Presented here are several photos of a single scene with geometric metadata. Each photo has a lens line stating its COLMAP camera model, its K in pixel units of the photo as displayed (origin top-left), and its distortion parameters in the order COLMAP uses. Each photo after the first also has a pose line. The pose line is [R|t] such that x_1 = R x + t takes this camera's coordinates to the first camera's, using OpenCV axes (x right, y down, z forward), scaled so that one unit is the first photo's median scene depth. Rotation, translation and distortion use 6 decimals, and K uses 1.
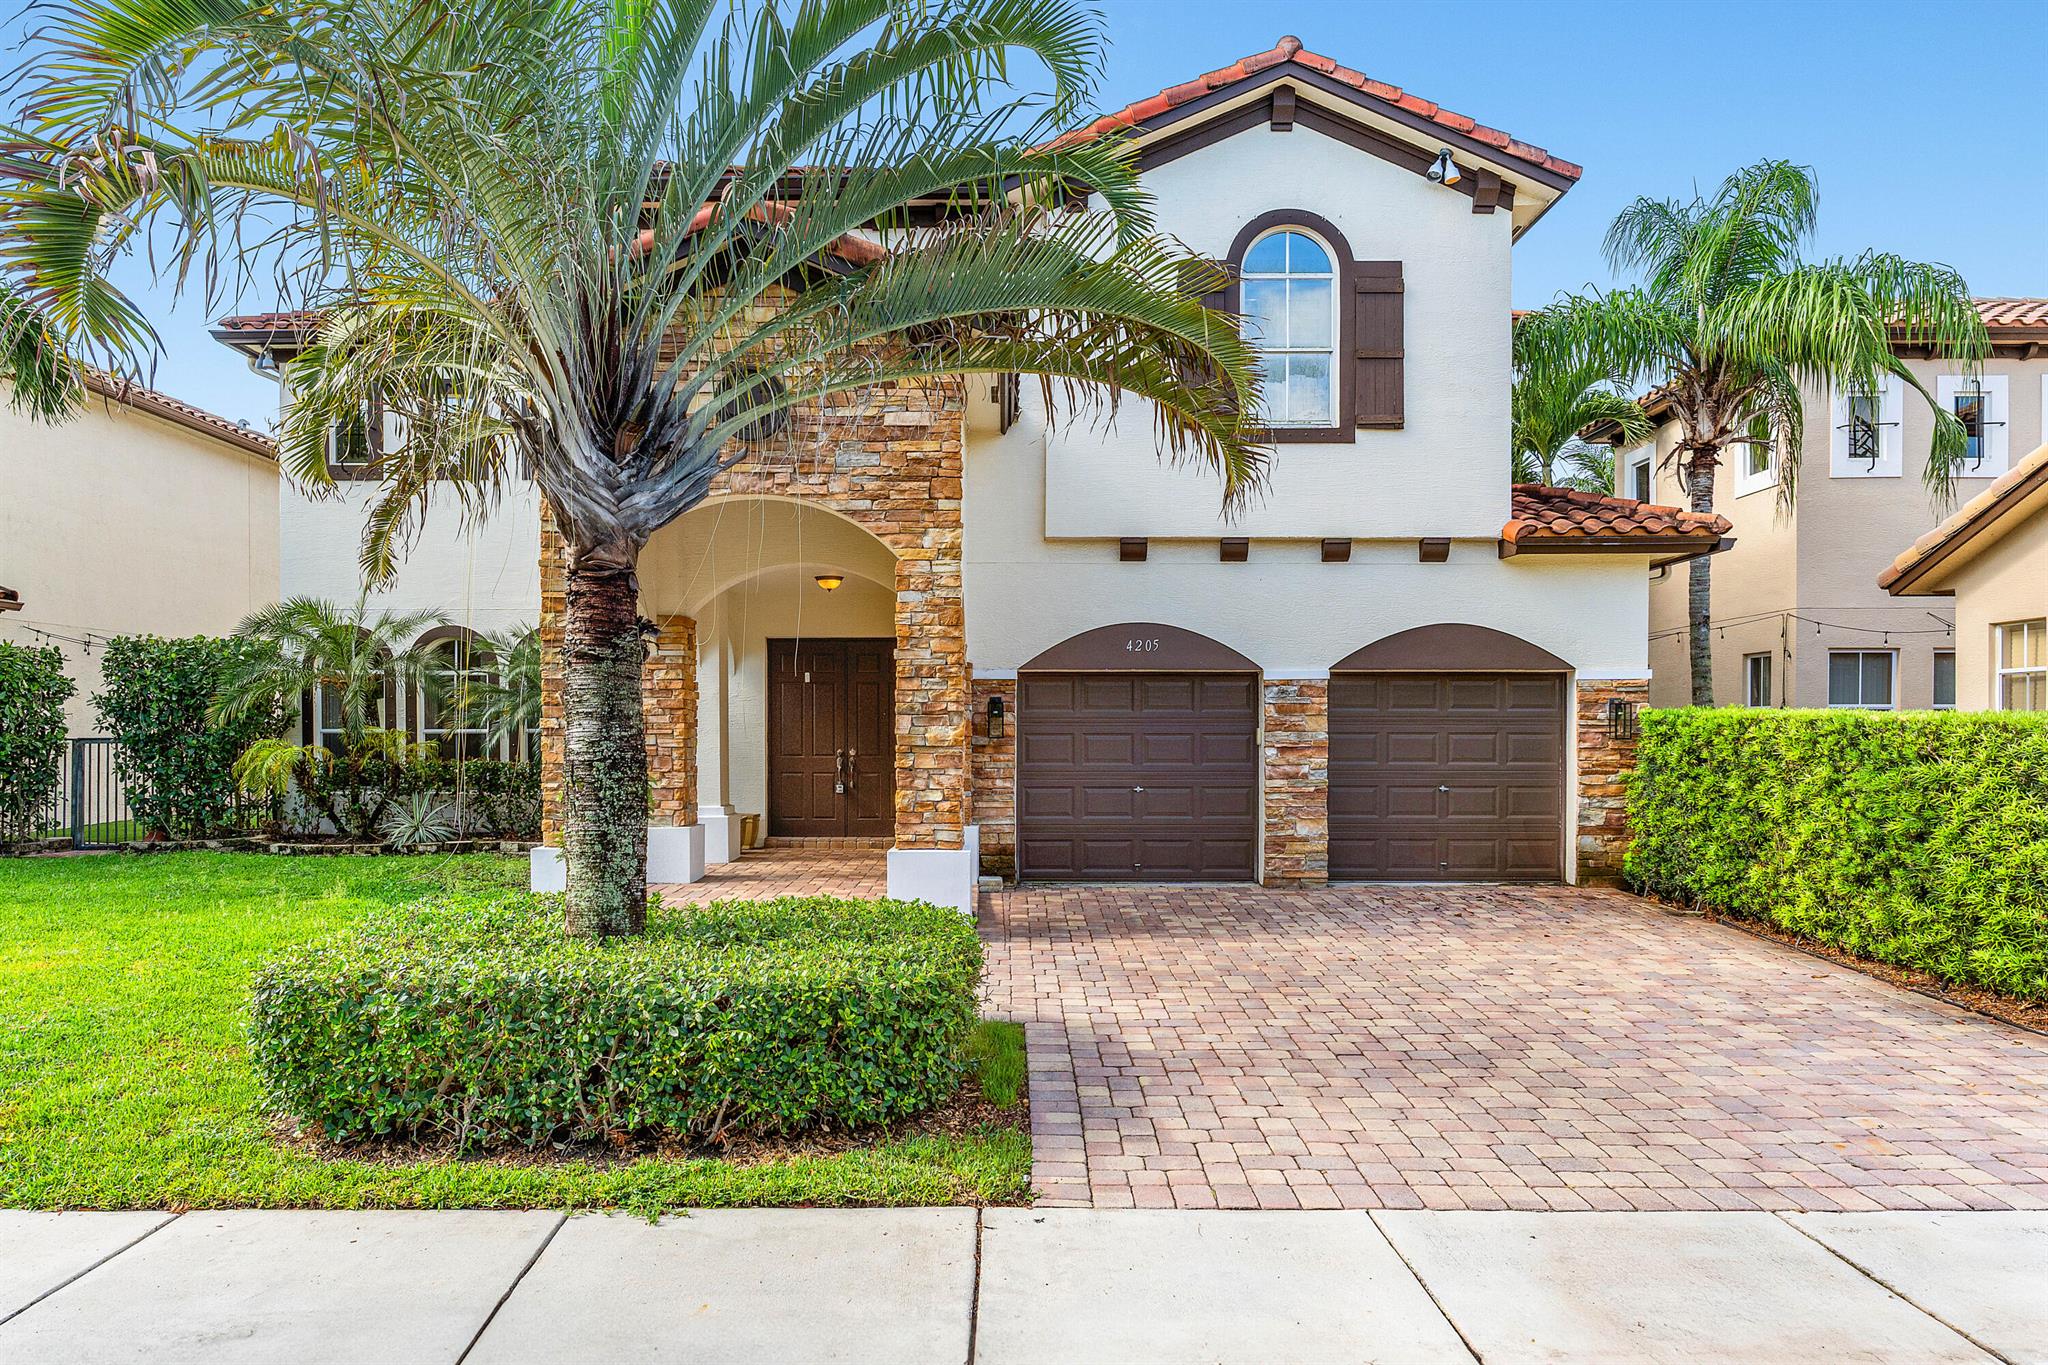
lens RADIAL K [[1271.8, 0, 1017.9], [0, 1271.8, 736.2], [0, 0, 1]] dist [0.001433, 0.000115]
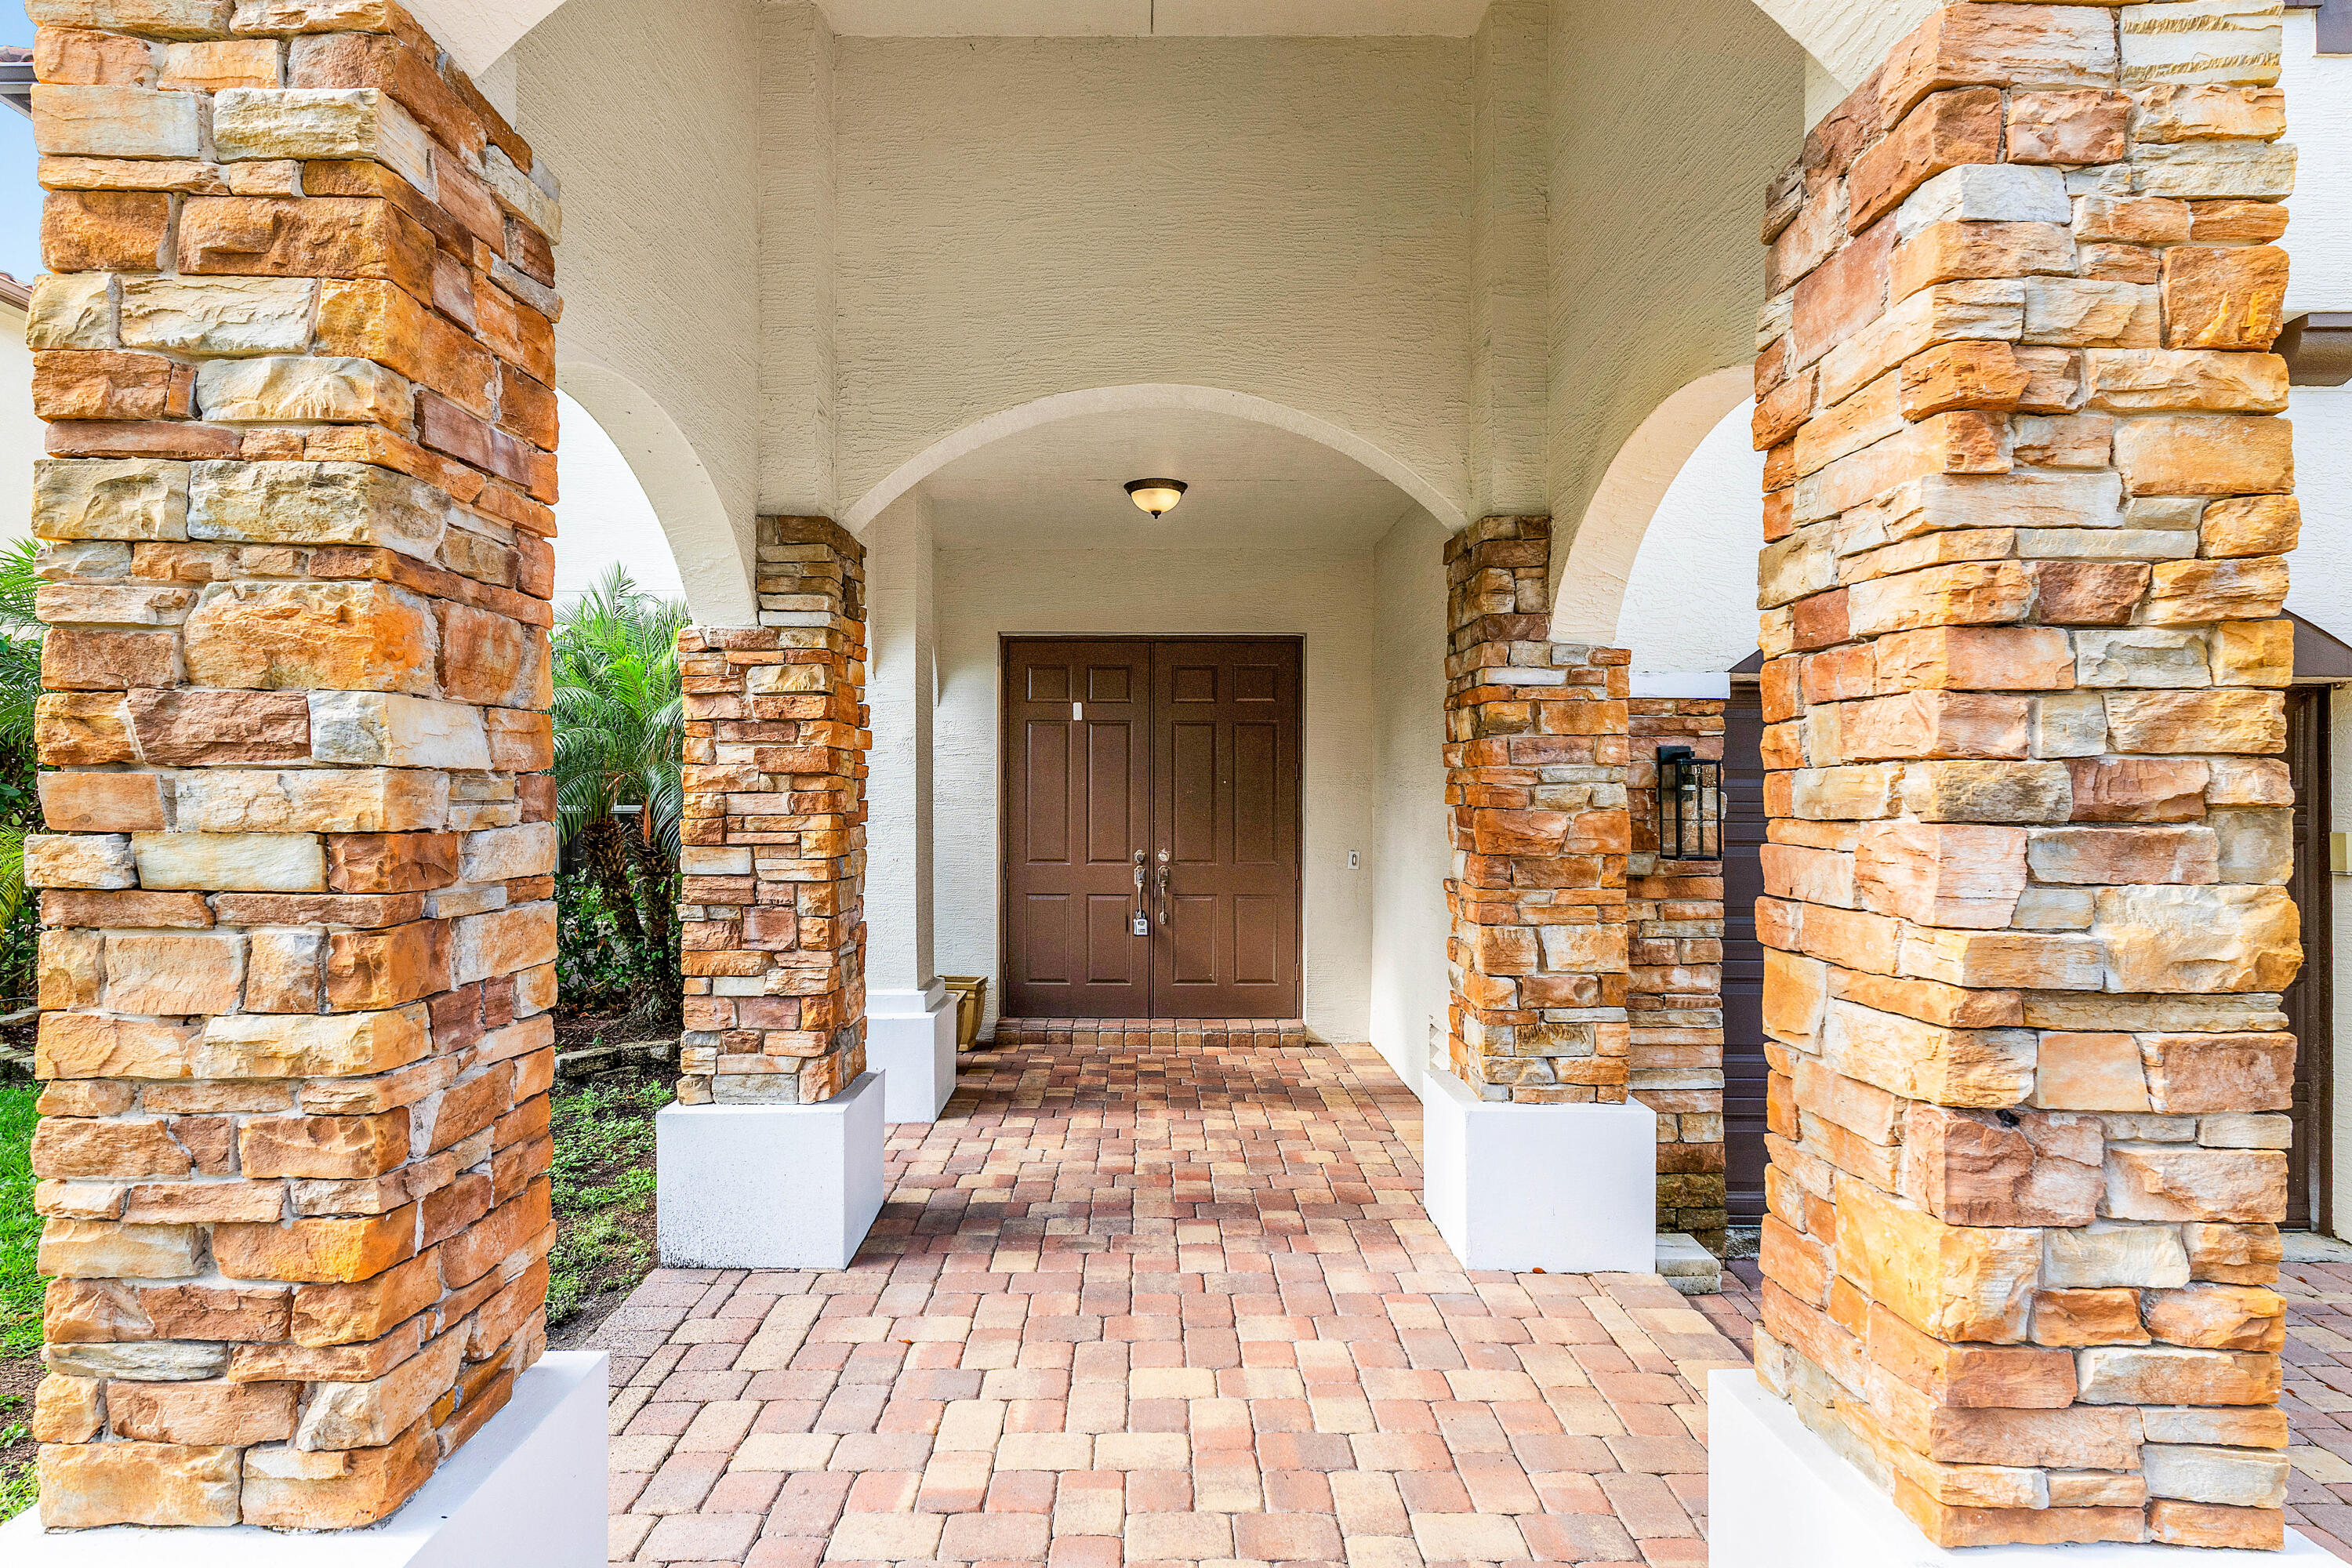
lens RADIAL K [[1202.8, 0, 1172.8], [0, 1202.8, 788.4], [0, 0, 1]] dist [0.003047, 0.000765]
pose [[0.999976, 0.003680, 0.005829, -0.167190], [-0.003657, 0.999986, -0.003943, -0.016742], [-0.005843, 0.003921, 0.999975, 0.657499]]
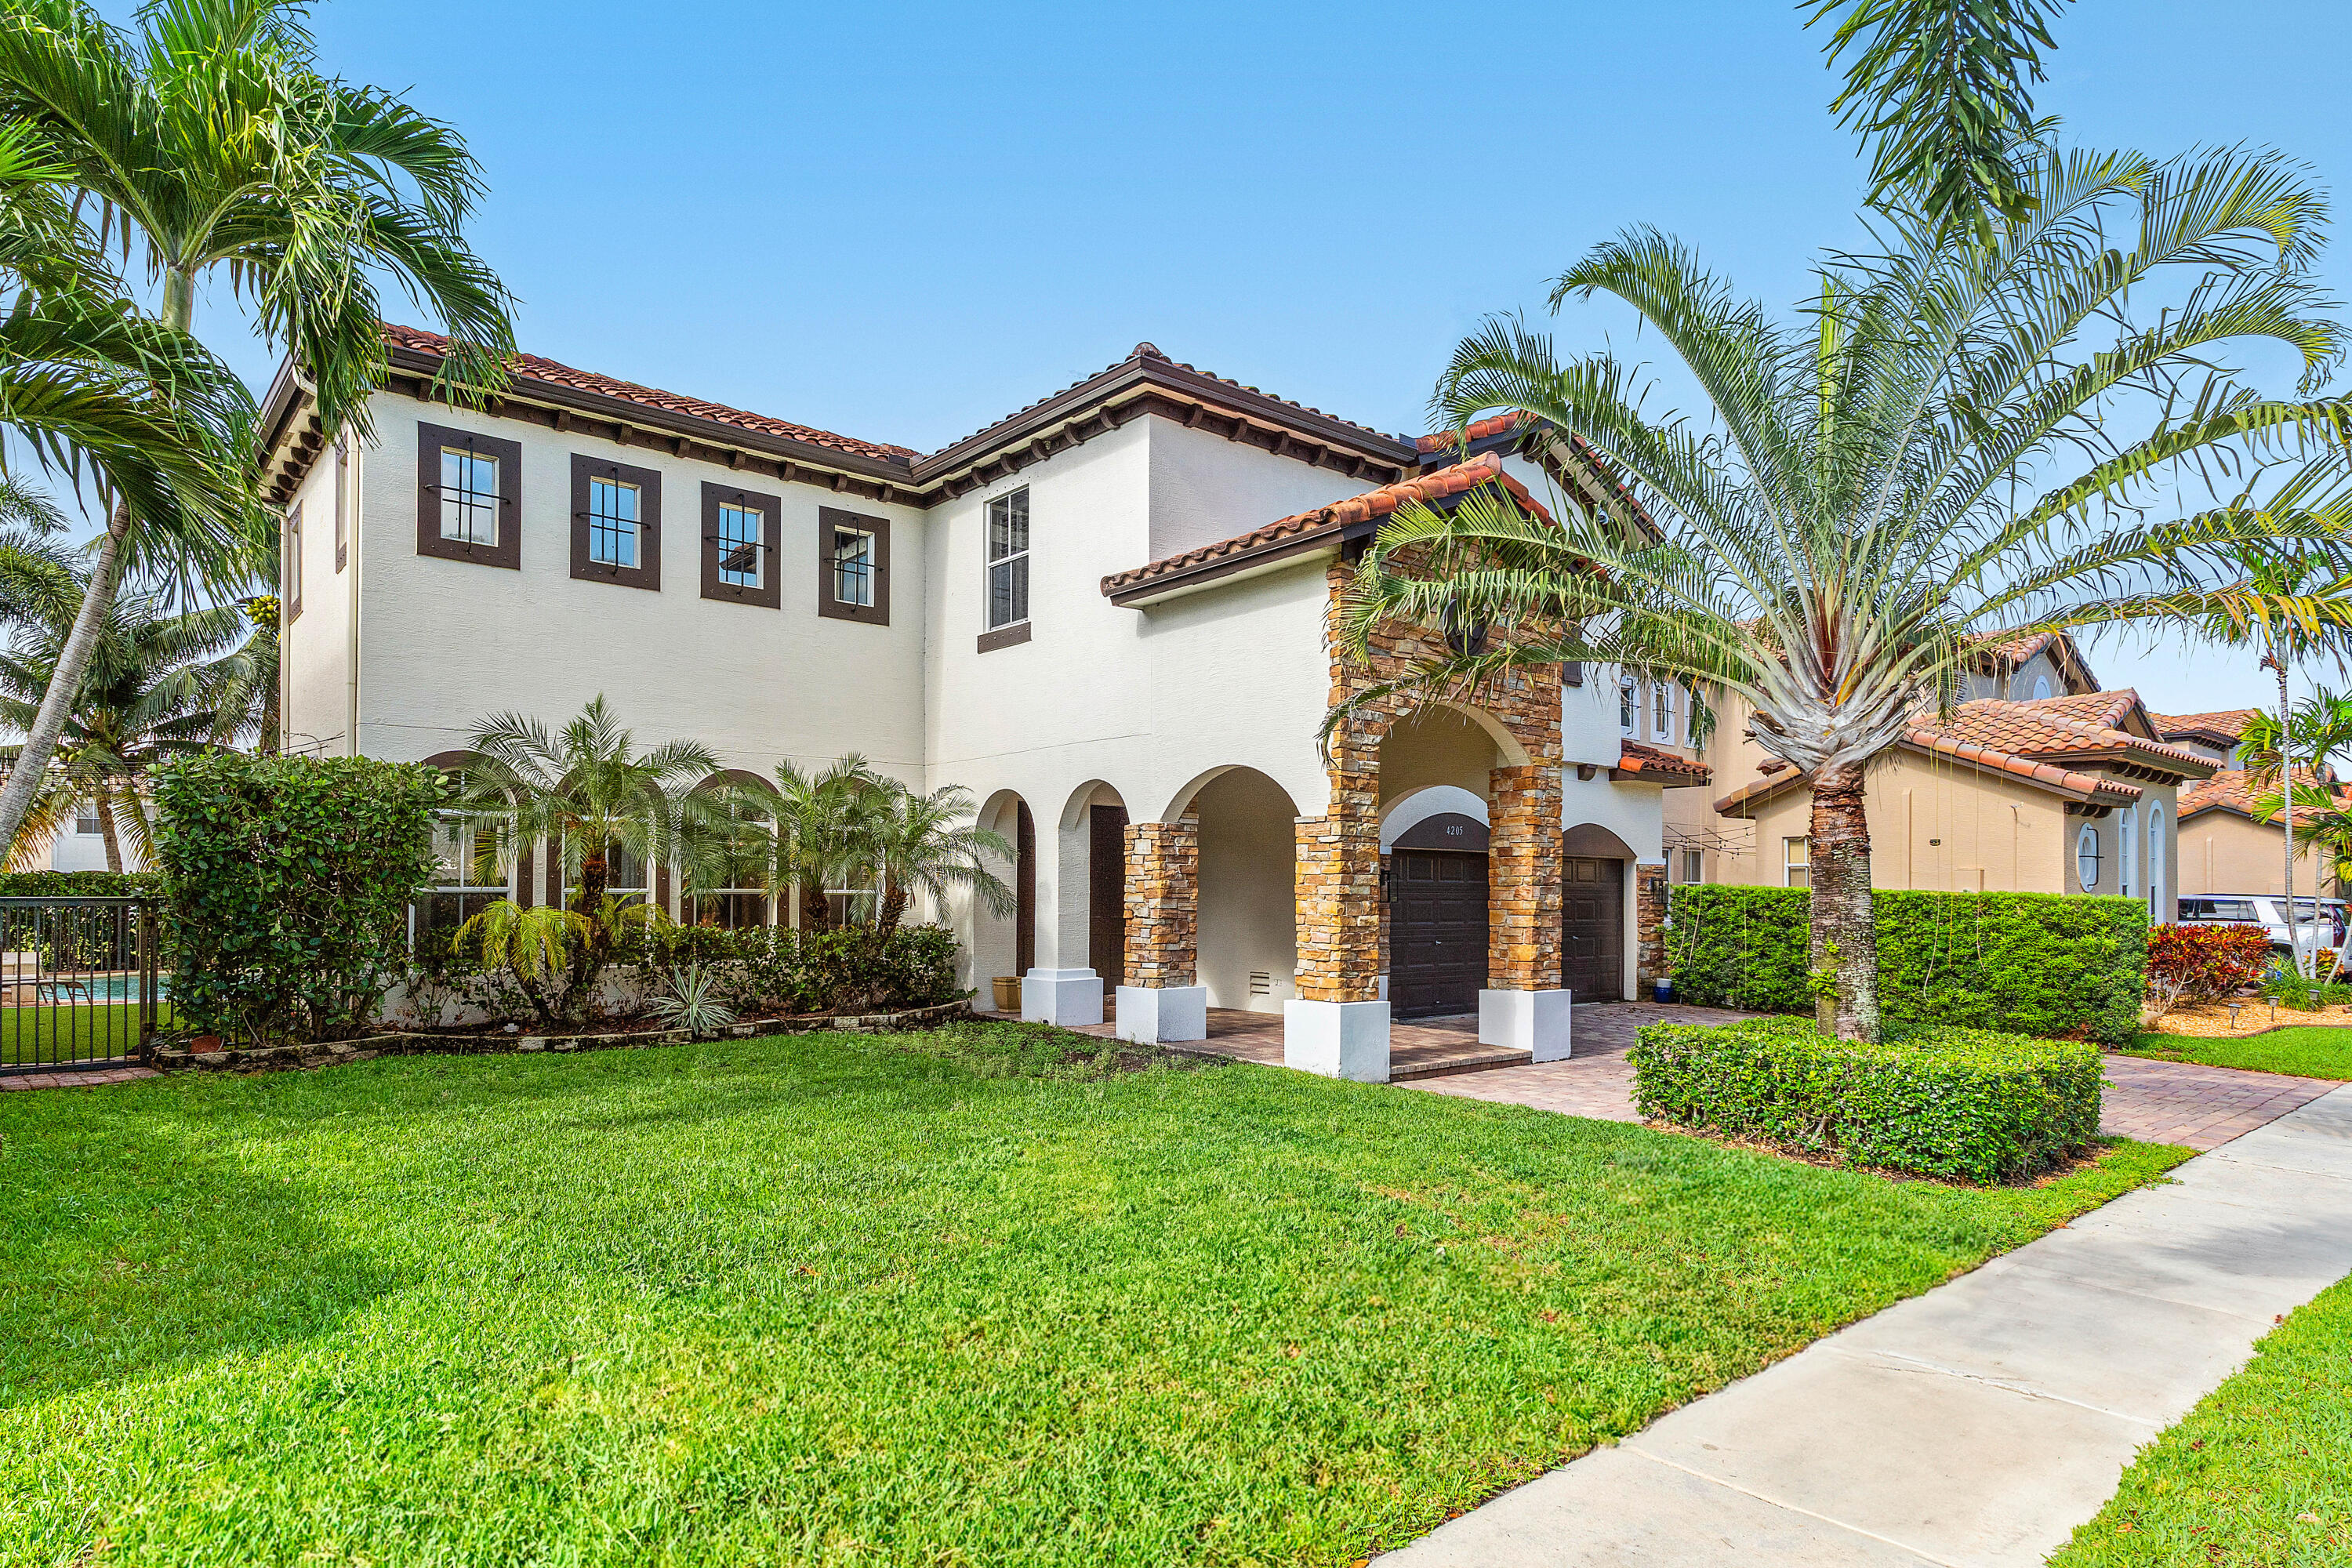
lens RADIAL K [[1274.7, 0, 1181.6], [0, 1274.7, 885.4], [0, 0, 1]] dist [0.000076, -0.000190]
pose [[0.763227, 0.009275, 0.646063, -0.954601], [-0.005603, 0.999954, -0.007736, -0.004334], [-0.646106, 0.002285, 0.763245, 0.197799]]
